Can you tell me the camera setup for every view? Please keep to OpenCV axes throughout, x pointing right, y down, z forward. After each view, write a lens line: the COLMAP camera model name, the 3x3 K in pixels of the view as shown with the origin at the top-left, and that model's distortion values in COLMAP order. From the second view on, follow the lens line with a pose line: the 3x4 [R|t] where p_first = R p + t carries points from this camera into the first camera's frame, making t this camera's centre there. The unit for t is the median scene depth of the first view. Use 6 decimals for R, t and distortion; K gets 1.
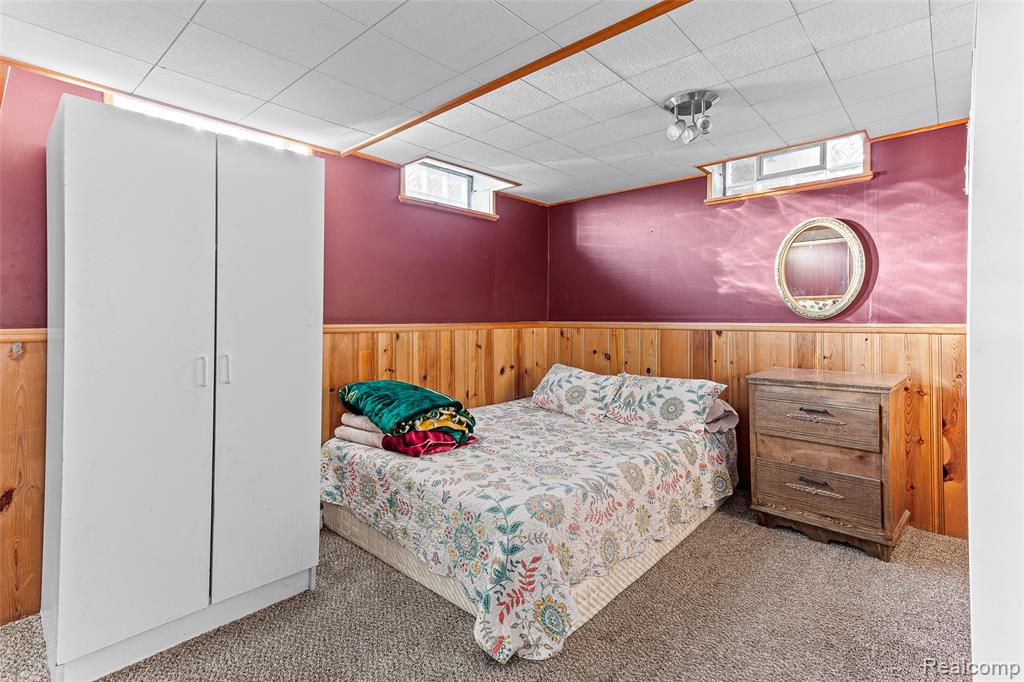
lens RADIAL K [[489.2, 0, 510.0], [0, 489.2, 320.5], [0, 0, 1]] dist [0.031910, 0.000159]
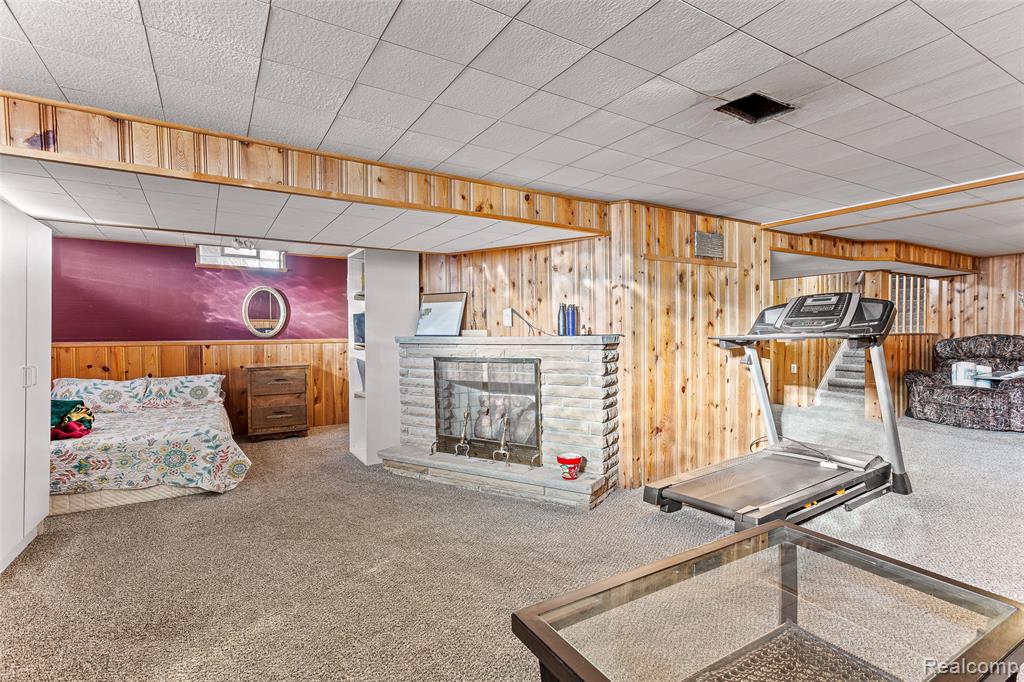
lens RADIAL K [[491.0, 0, 512.0], [0, 491.0, 341.0], [0, 0, 1]] dist [0.001016, 0.000135]
pose [[0.273064, -0.016759, 0.961850, -1.006831], [0.012596, 0.999825, 0.013845, -0.003949], [-0.961913, 0.008335, 0.273227, -0.489158]]
